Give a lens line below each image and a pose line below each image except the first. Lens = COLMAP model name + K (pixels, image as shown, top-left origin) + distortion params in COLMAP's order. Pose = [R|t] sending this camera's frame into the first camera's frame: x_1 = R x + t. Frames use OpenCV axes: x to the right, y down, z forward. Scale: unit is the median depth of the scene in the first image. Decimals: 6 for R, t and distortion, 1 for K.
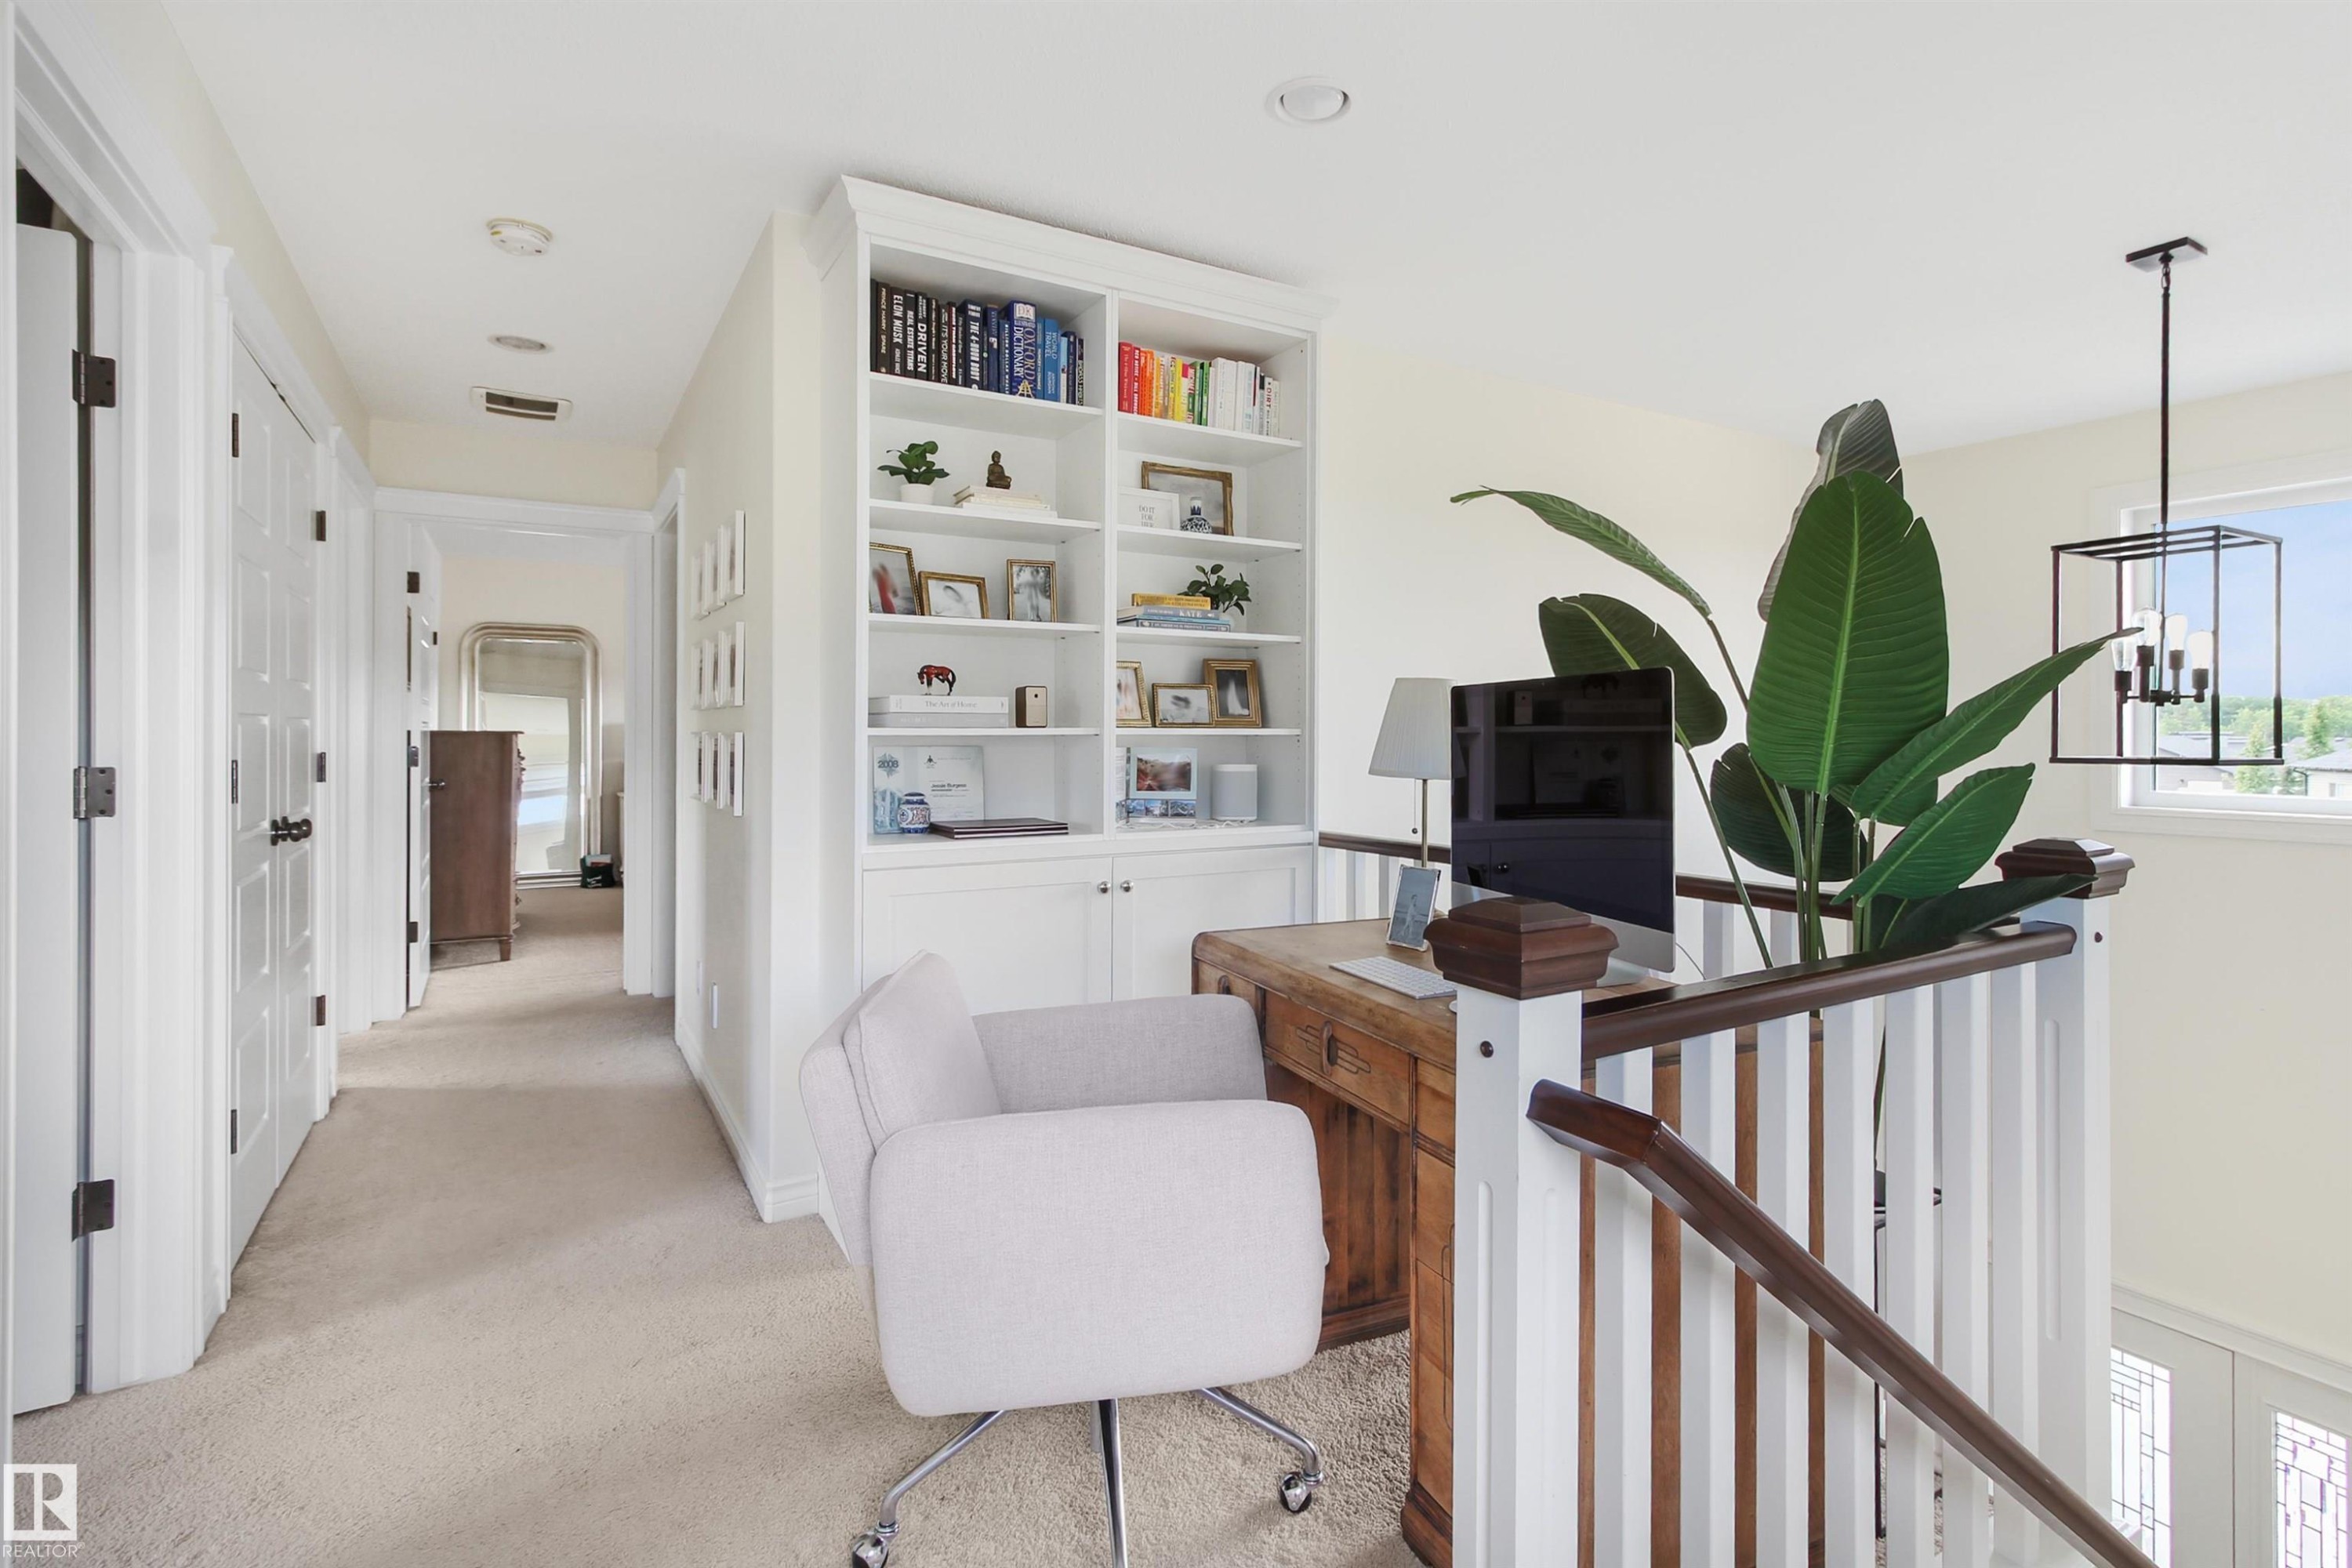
lens RADIAL K [[1126.9, 0, 1177.5], [0, 1126.9, 721.2], [0, 0, 1]] dist [-0.014270, 0.012065]
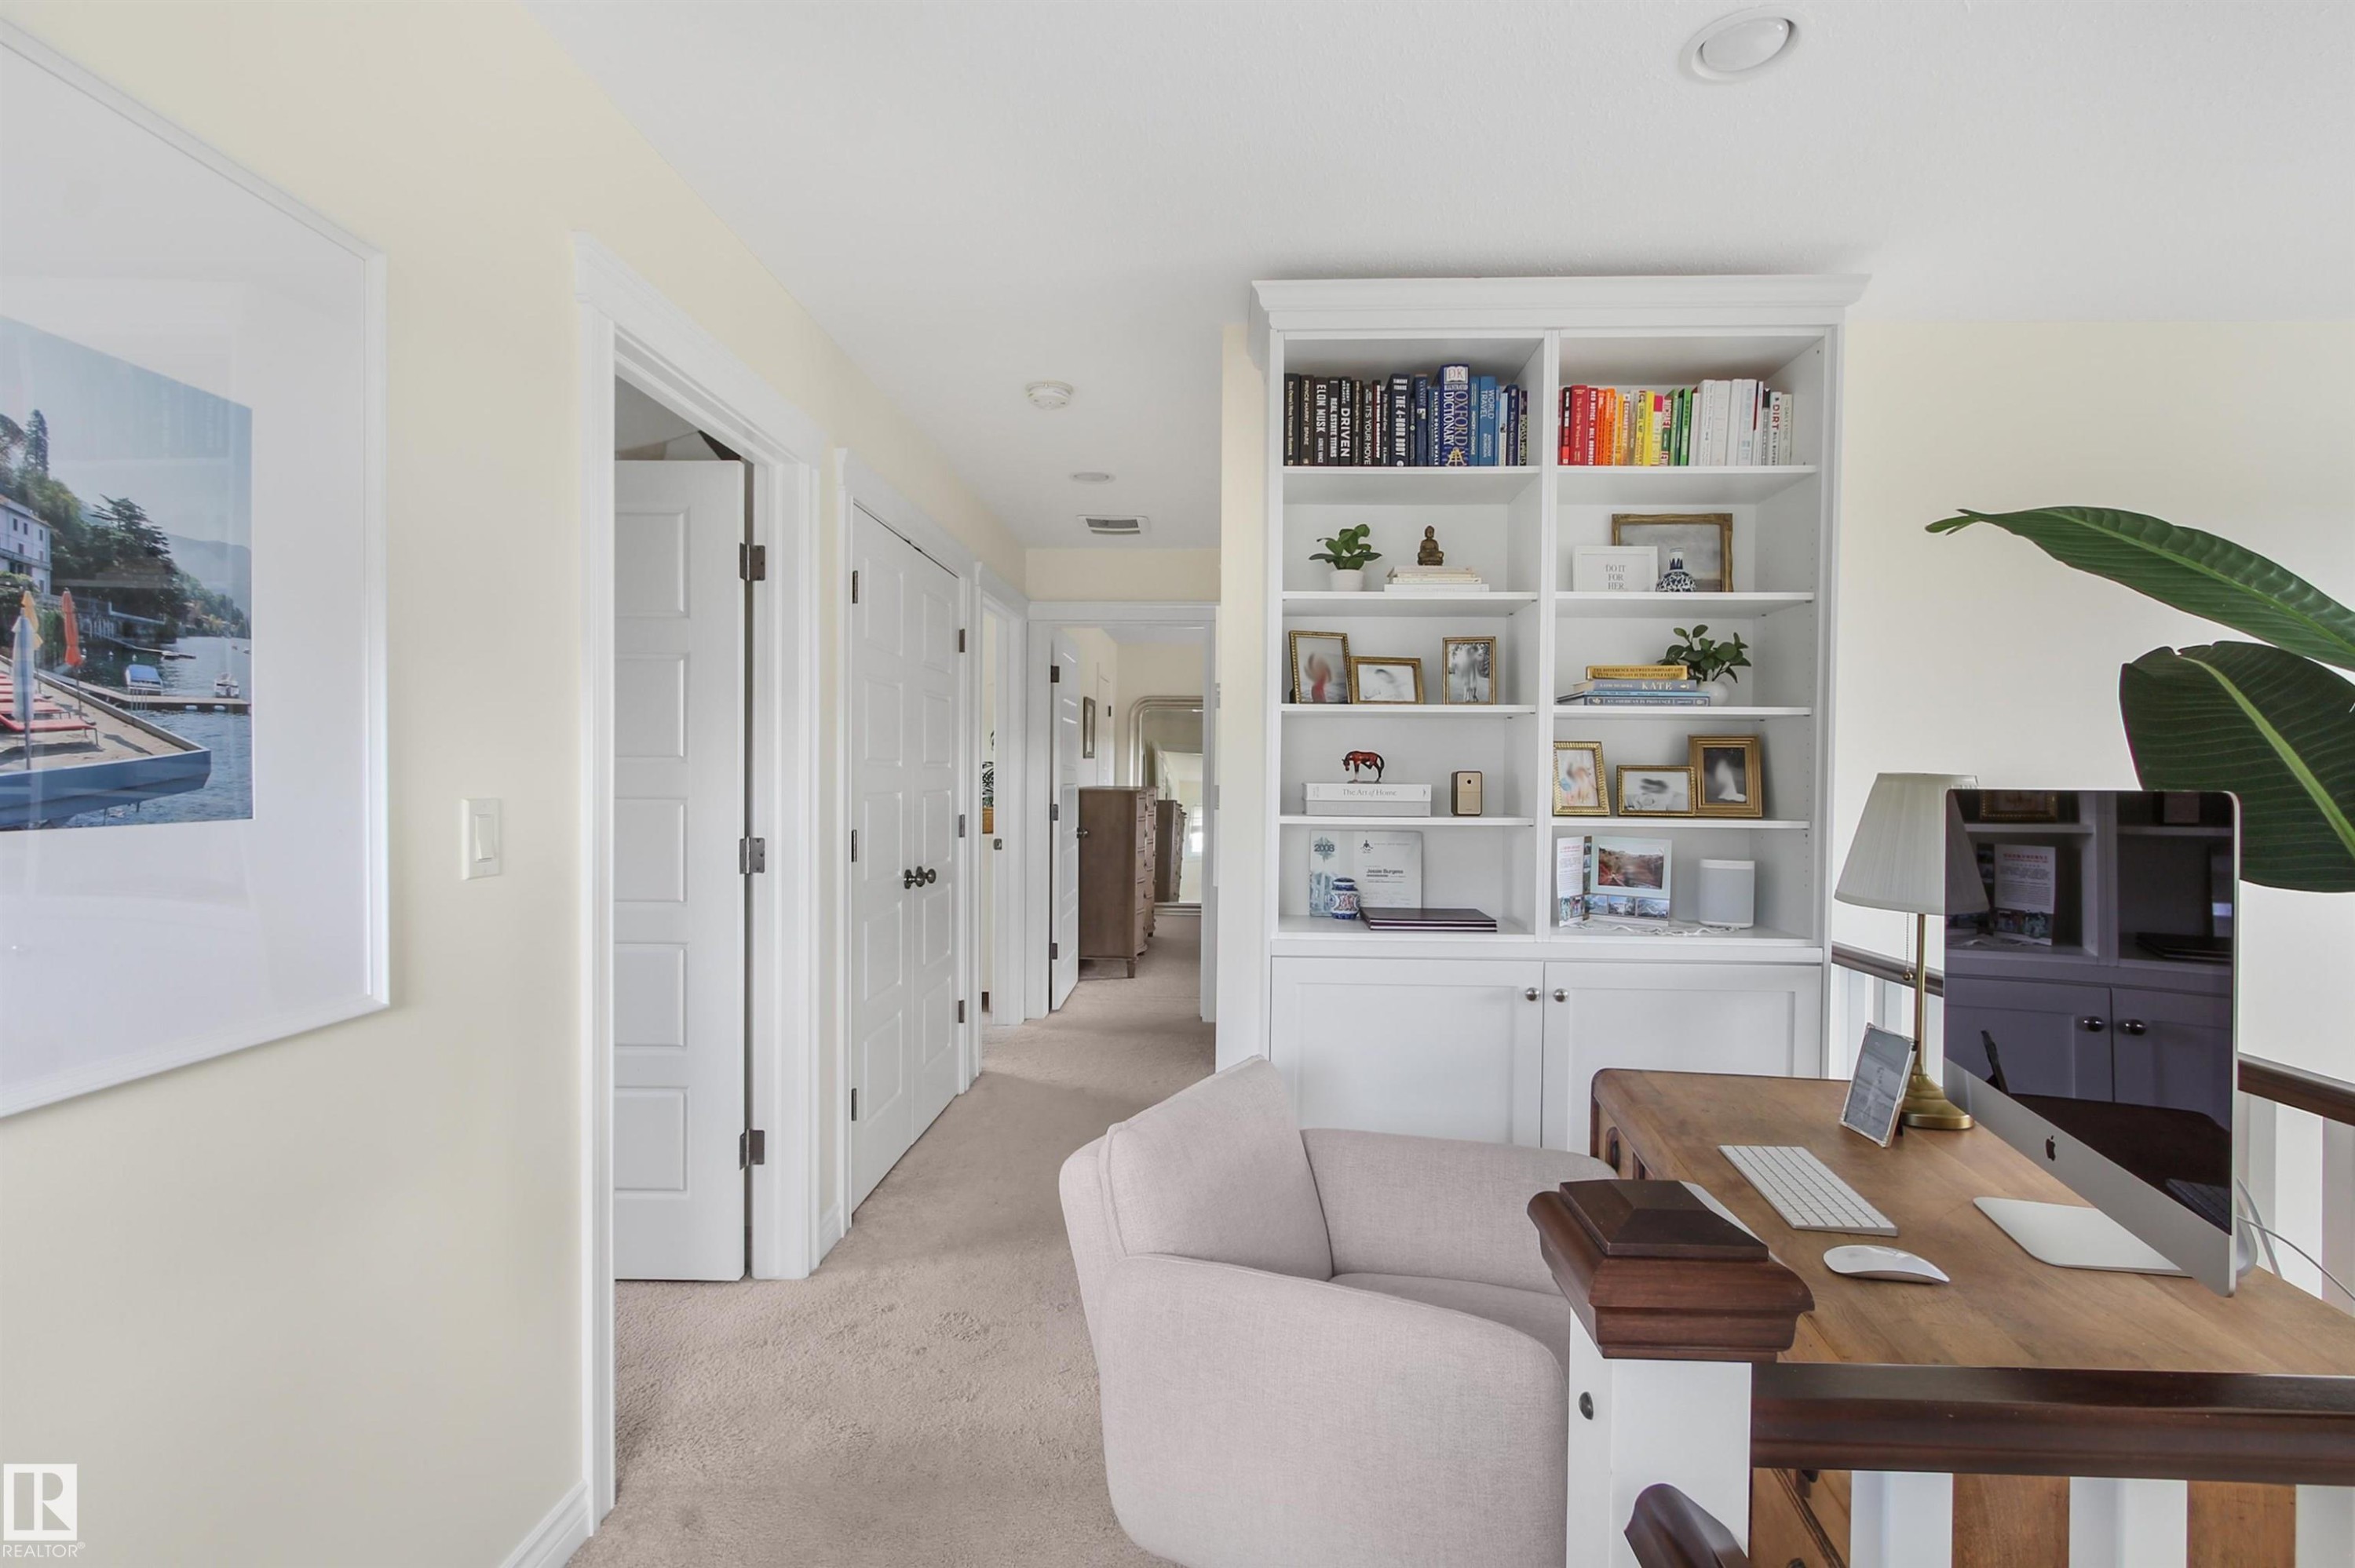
lens RADIAL K [[1062.3, 0, 1177.5], [0, 1062.3, 784.0], [0, 0, 1]] dist [-0.003773, -0.000016]
pose [[0.842103, 0.008237, -0.539254, 0.146796], [-0.000382, 0.999892, 0.014678, -0.033304], [0.539317, -0.012154, 0.842015, 0.119065]]
